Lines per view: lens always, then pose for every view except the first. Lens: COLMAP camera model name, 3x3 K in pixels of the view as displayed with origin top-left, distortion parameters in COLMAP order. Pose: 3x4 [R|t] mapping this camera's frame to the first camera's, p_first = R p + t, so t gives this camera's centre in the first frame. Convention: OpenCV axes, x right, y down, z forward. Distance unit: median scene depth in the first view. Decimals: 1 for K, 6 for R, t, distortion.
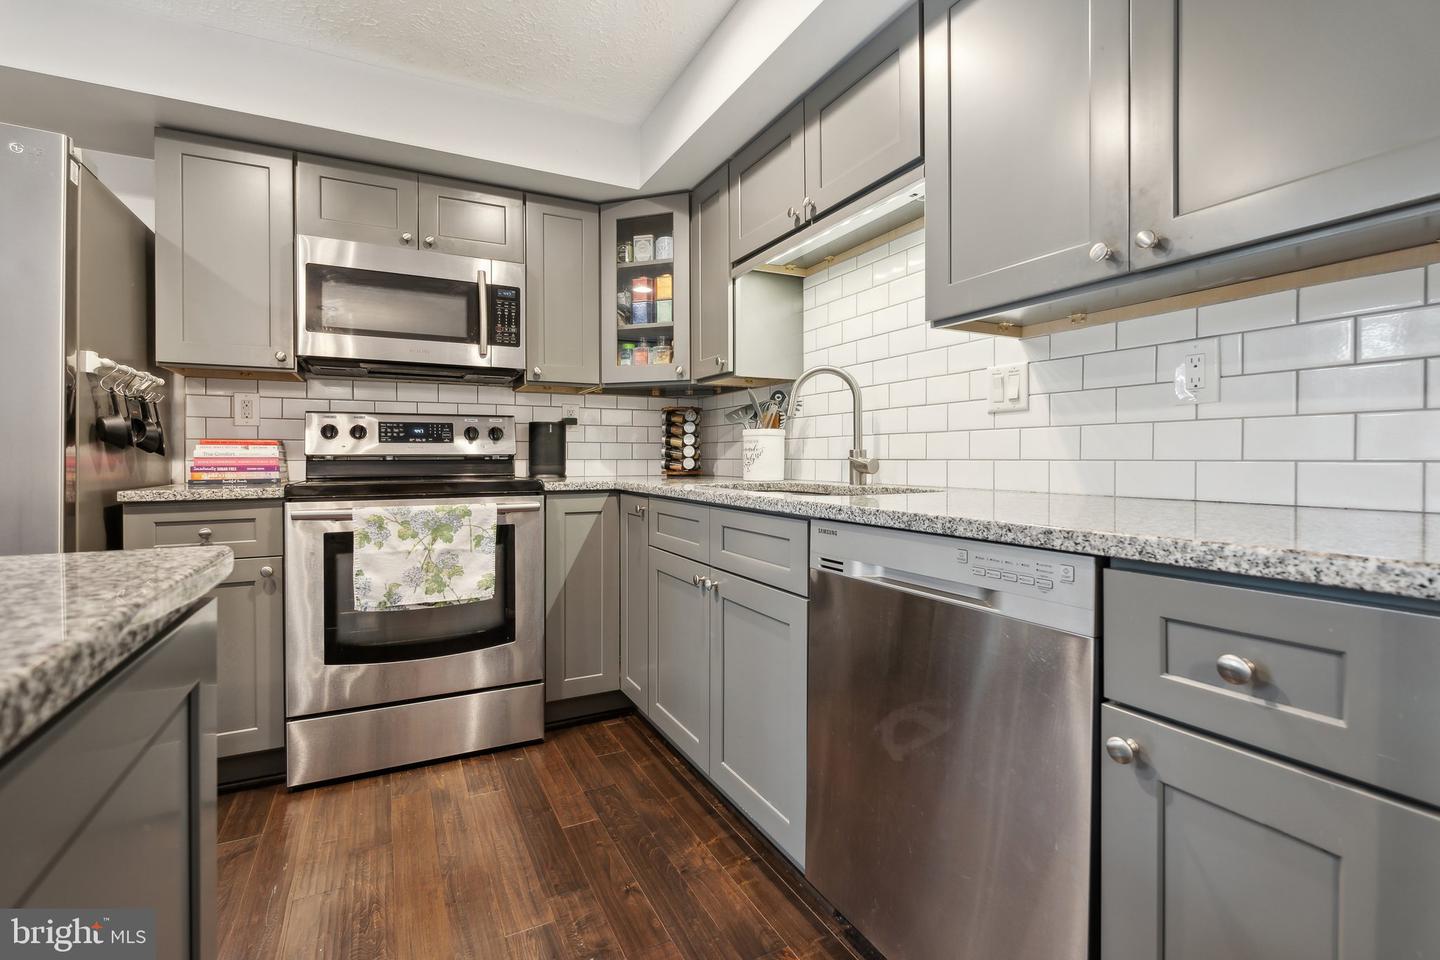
lens RADIAL K [[650.1, 0, 712.4], [0, 650.1, 463.3], [0, 0, 1]] dist [0.001660, 0.000296]
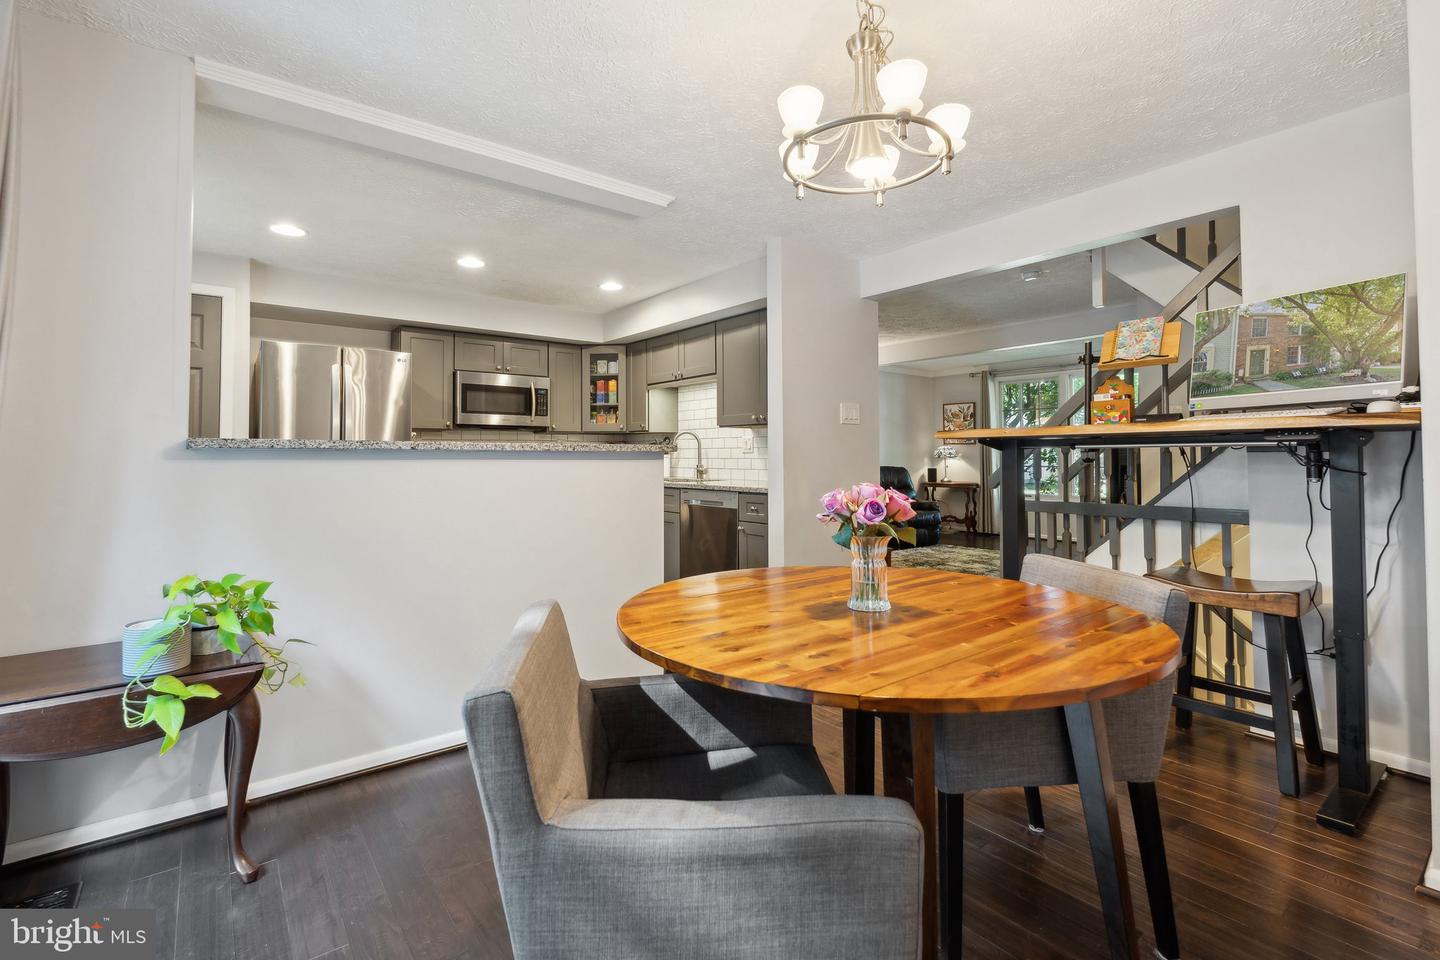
lens RADIAL K [[650.1, 0, 712.4], [0, 650.1, 463.3], [0, 0, 1]] dist [0.001660, 0.000296]
pose [[0.981979, -0.005303, 0.188917, -0.179557], [0.004228, 0.999972, 0.006094, -0.035989], [-0.188944, -0.005185, 0.981974, -1.297583]]
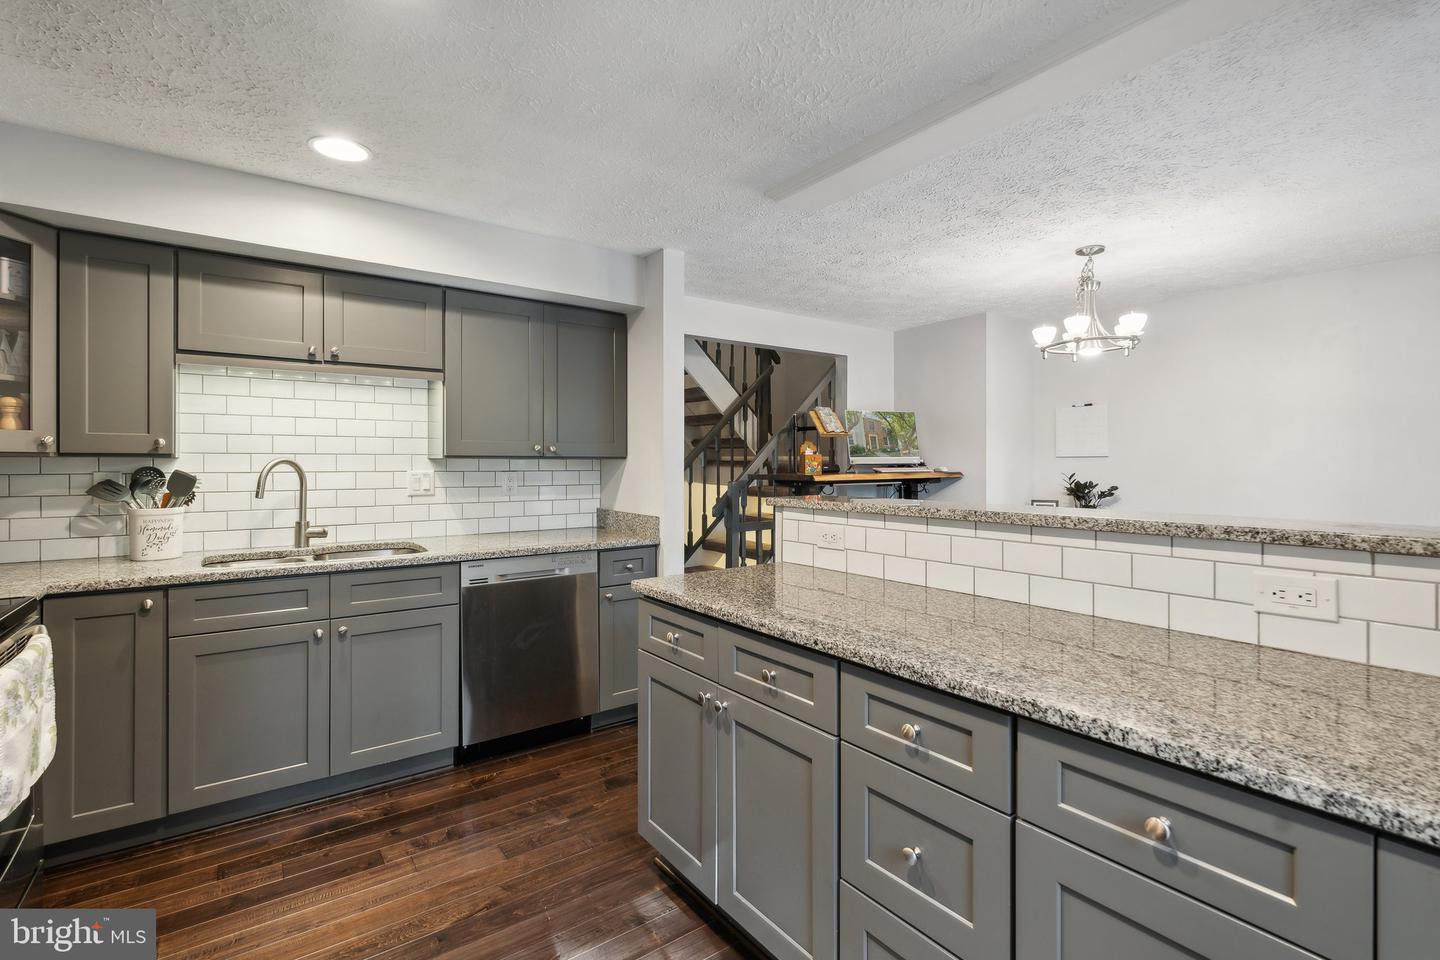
lens RADIAL K [[650.1, 0, 712.4], [0, 650.1, 463.3], [0, 0, 1]] dist [0.001660, 0.000296]
pose [[-0.147403, 0.001144, 0.989076, -1.086644], [0.006932, 0.999976, -0.000124, -0.118288], [-0.989052, 0.006838, -0.147407, 0.310333]]
